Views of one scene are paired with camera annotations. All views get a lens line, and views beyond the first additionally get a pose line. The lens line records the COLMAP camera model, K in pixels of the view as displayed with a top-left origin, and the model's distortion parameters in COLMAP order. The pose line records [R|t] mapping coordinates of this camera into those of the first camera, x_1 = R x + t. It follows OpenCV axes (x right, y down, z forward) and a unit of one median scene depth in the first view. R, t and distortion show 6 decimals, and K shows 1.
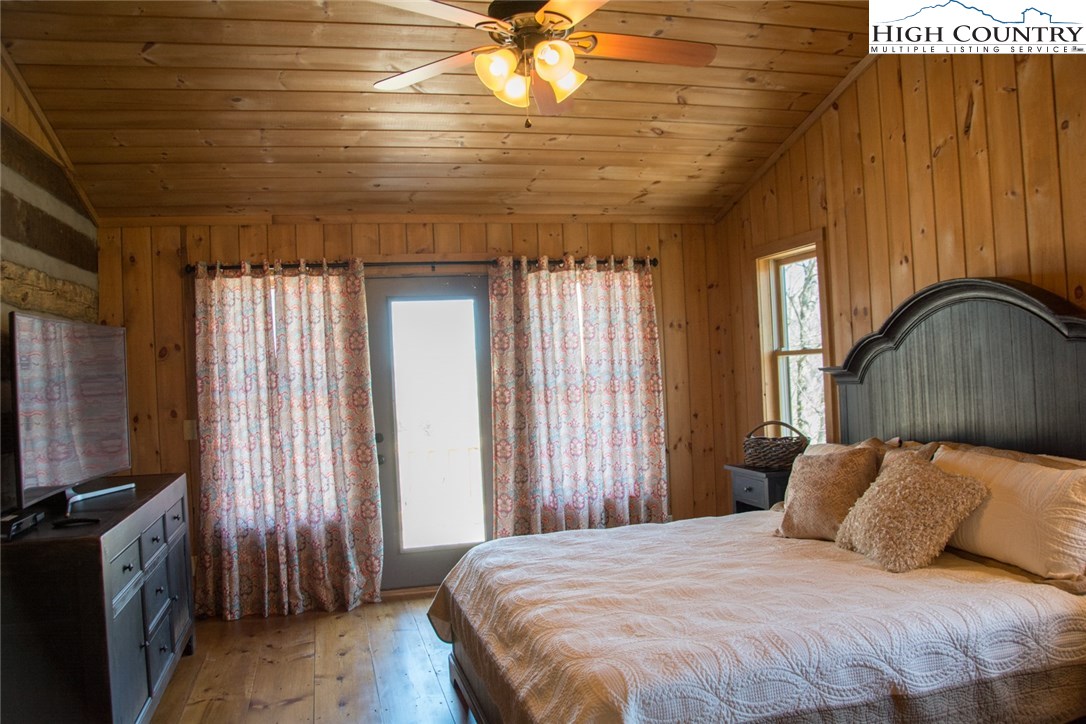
lens RADIAL K [[845.3, 0, 541.3], [0, 845.3, 365.5], [0, 0, 1]] dist [-0.168417, 0.123643]
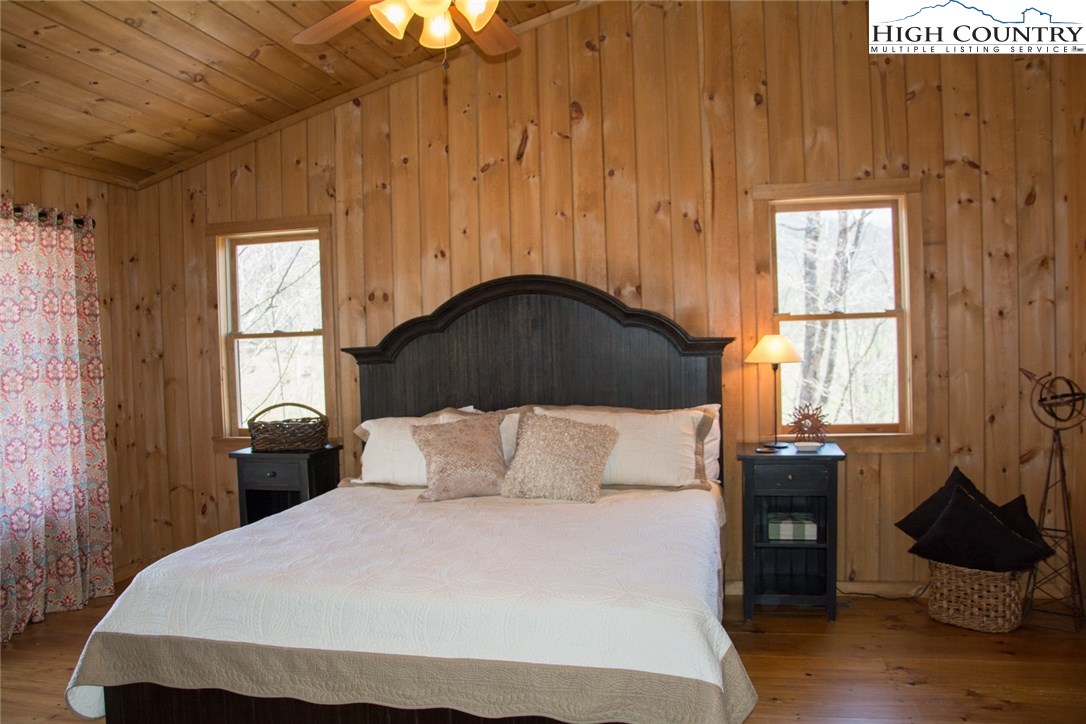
lens RADIAL K [[845.3, 0, 541.3], [0, 845.3, 365.5], [0, 0, 1]] dist [-0.168417, 0.123643]
pose [[0.456005, 0.004612, 0.889965, -0.425442], [0.002831, 0.999974, -0.006632, 0.027809], [-0.889973, 0.005544, 0.455980, 0.265766]]
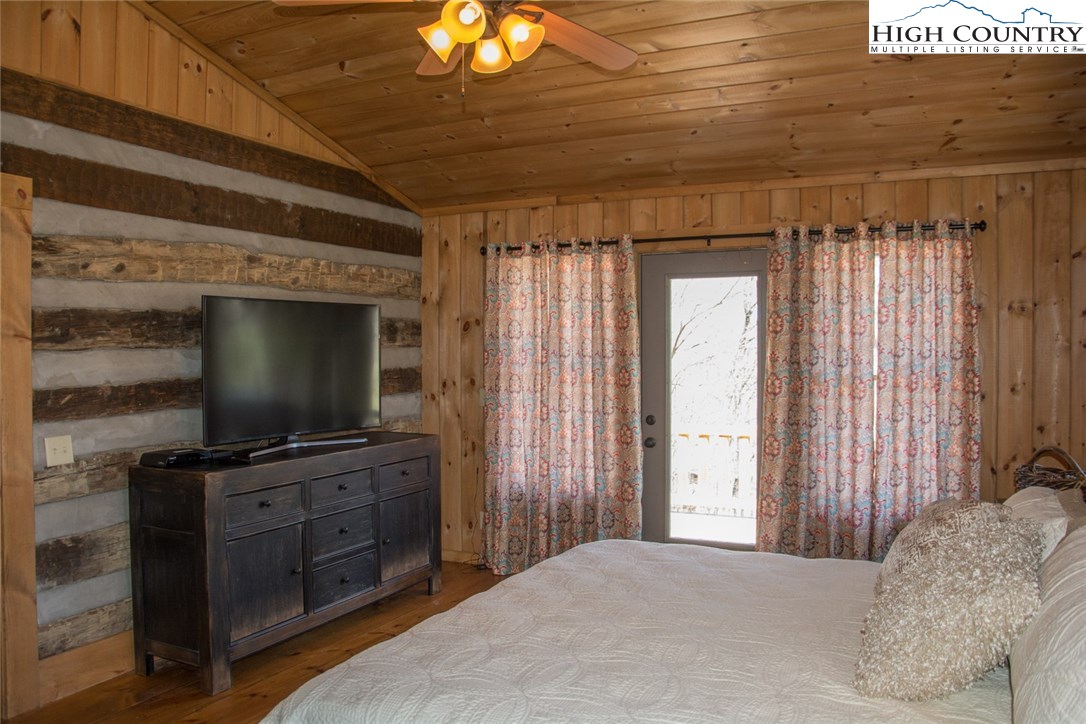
lens RADIAL K [[845.3, 0, 541.3], [0, 845.3, 365.5], [0, 0, 1]] dist [-0.168417, 0.123643]
pose [[0.756359, 0.053207, -0.651989, 0.362586], [-0.031635, 0.998496, 0.044785, -0.017155], [0.653391, -0.013248, 0.756905, 0.193571]]
